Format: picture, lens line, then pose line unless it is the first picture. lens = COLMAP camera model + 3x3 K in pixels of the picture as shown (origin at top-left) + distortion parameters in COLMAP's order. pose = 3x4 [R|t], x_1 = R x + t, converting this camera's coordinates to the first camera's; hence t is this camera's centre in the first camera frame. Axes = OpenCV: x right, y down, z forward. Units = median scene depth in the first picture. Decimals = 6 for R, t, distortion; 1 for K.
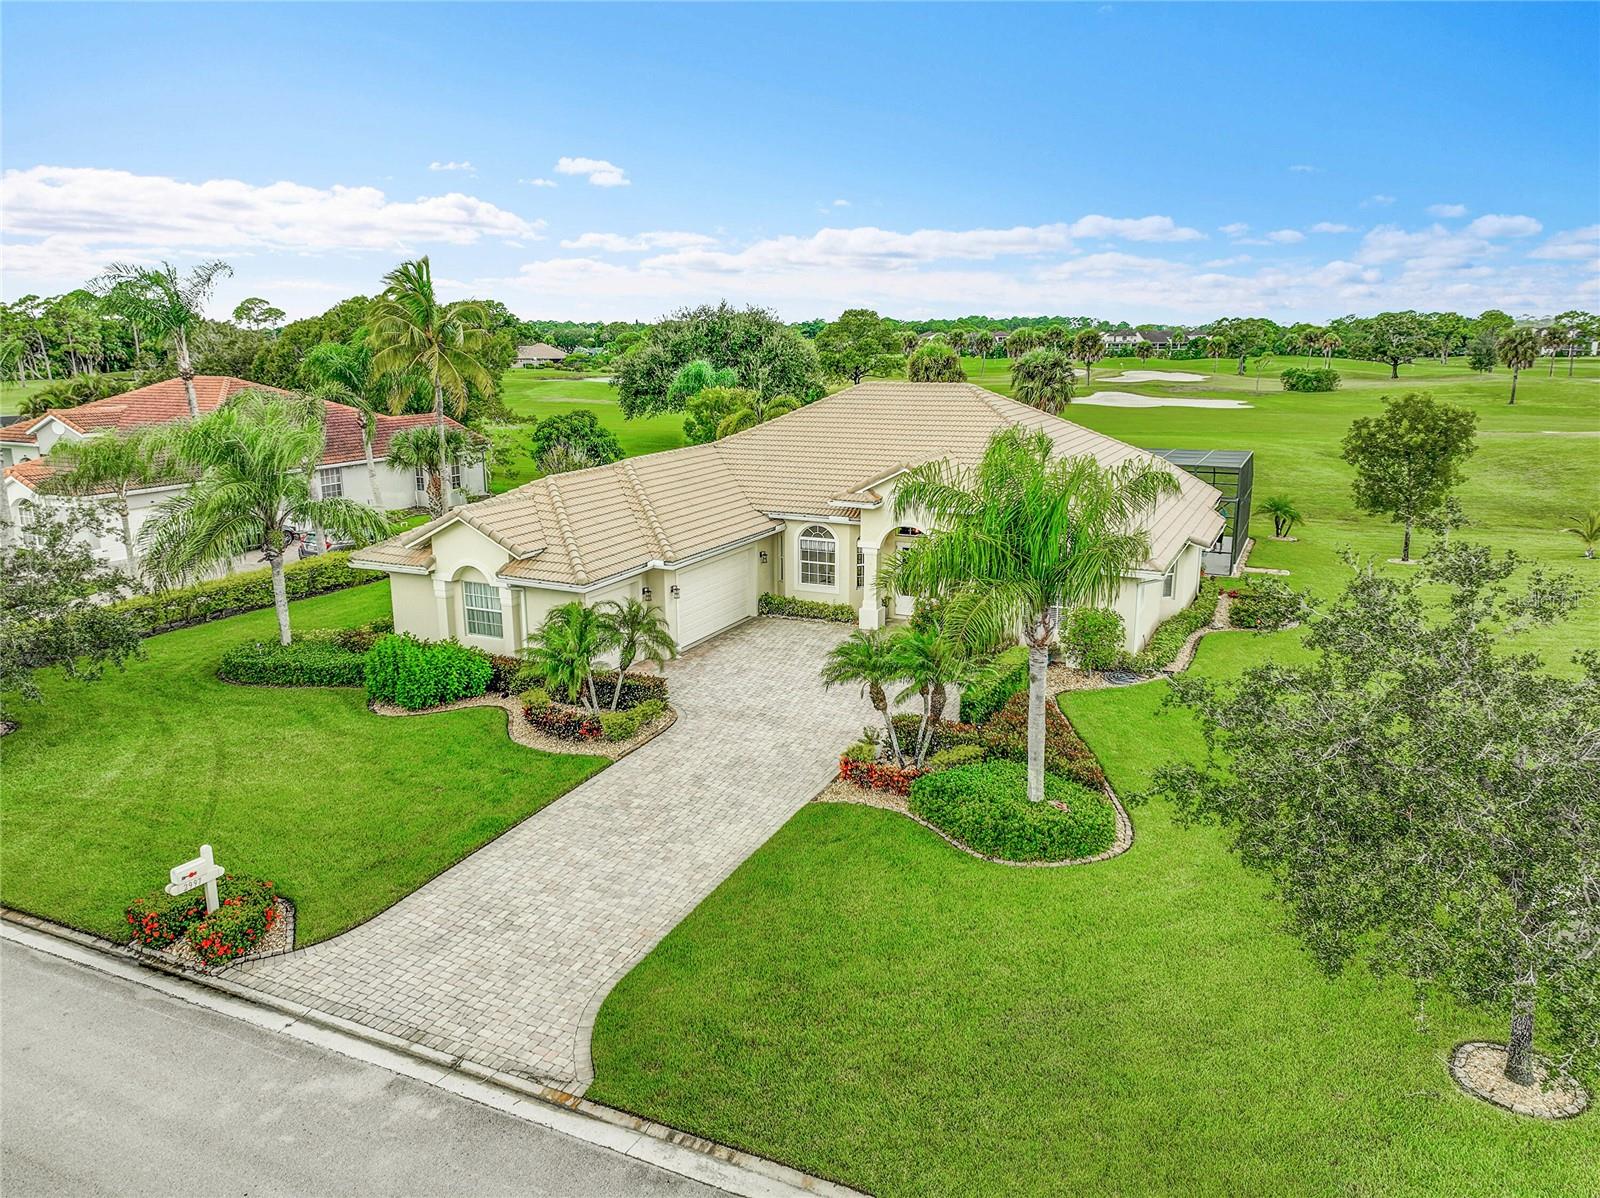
lens RADIAL K [[1111.8, 0, 800.0], [0, 1111.8, 599.0], [0, 0, 1]] dist [0.006659, 0.001360]
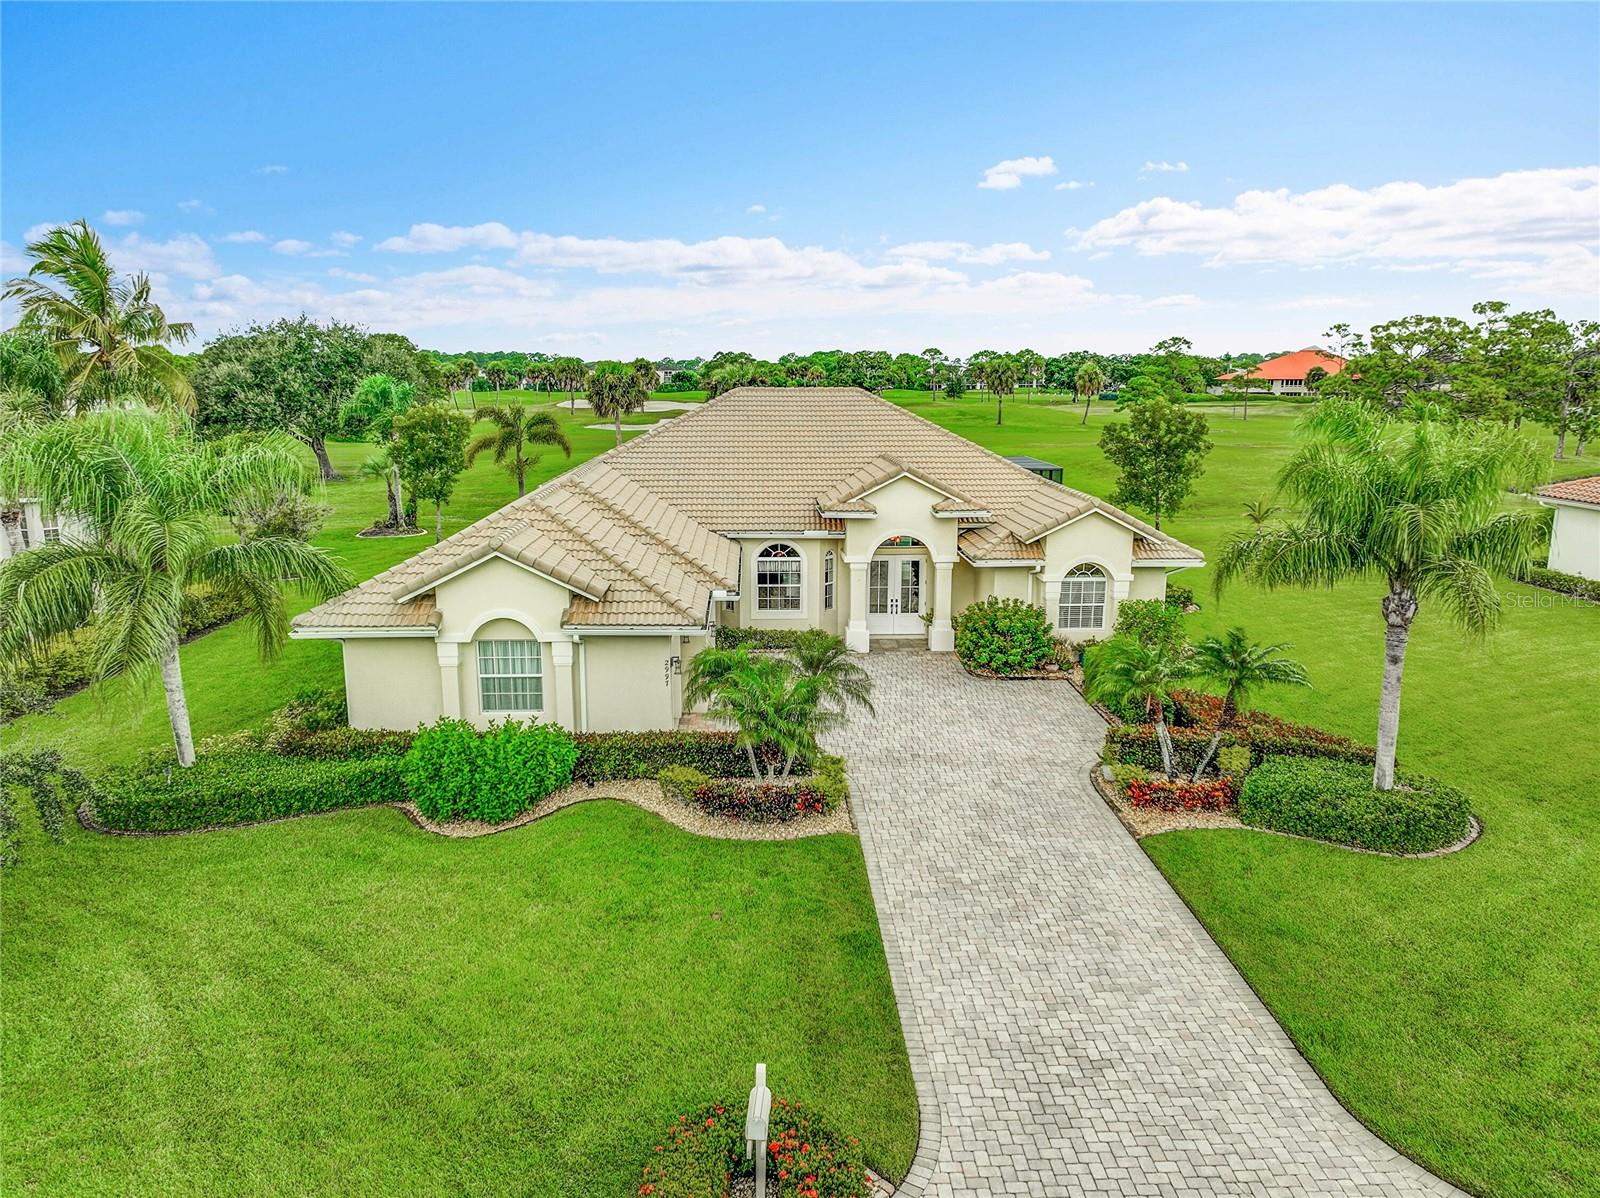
lens RADIAL K [[1121.1, 0, 800.0], [0, 1121.1, 599.0], [0, 0, 1]] dist [-0.024970, 0.047106]
pose [[0.886607, -0.085188, 0.454610, -0.480930], [0.099679, 0.994988, -0.007952, -0.017455], [-0.451654, 0.052365, 0.890655, 0.263205]]
